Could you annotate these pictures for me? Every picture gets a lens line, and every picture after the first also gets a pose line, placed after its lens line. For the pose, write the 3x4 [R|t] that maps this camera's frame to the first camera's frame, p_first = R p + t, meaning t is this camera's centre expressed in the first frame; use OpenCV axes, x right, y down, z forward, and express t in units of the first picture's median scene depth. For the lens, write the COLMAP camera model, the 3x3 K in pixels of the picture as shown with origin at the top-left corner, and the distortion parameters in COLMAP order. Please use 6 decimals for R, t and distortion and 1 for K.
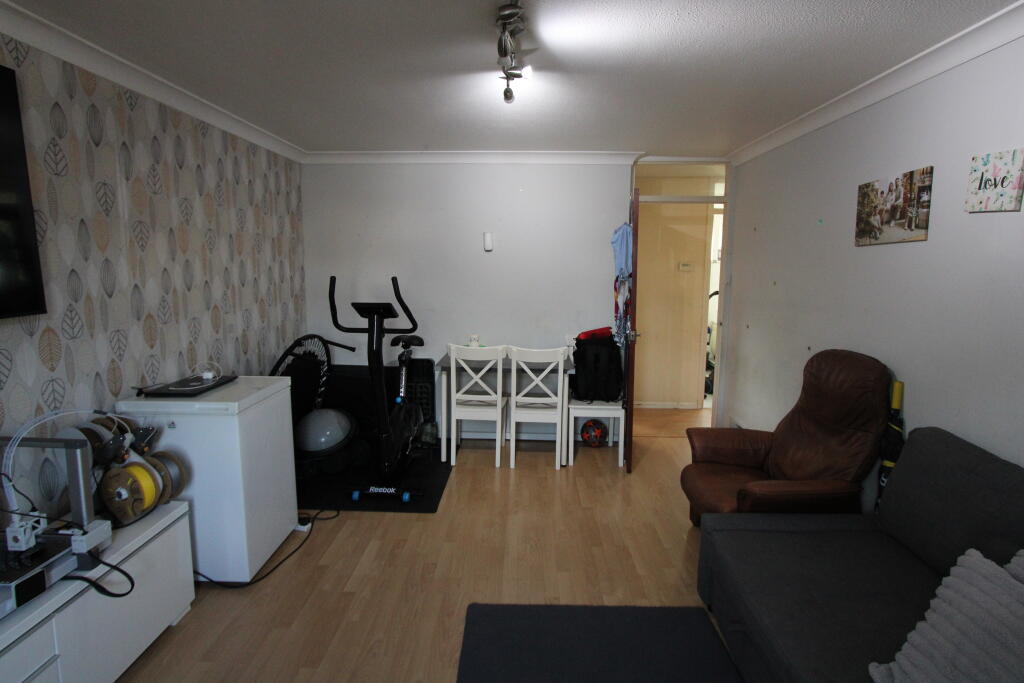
lens RADIAL K [[498.3, 0, 512.0], [0, 498.3, 341.5], [0, 0, 1]] dist [-0.037972, 0.007763]
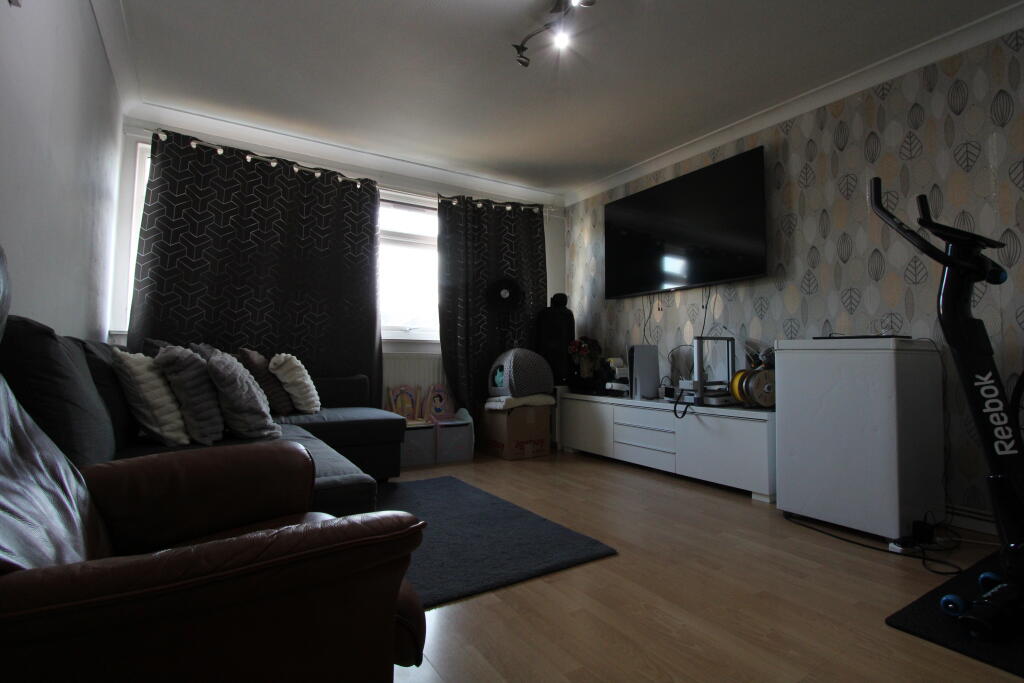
lens RADIAL K [[498.3, 0, 512.0], [0, 498.3, 341.5], [0, 0, 1]] dist [-0.037972, 0.007763]
pose [[-0.834974, -0.035127, -0.549166, 0.624674], [-0.103181, 0.990254, 0.093540, 0.087062], [0.540529, 0.134767, -0.830462, 1.692516]]
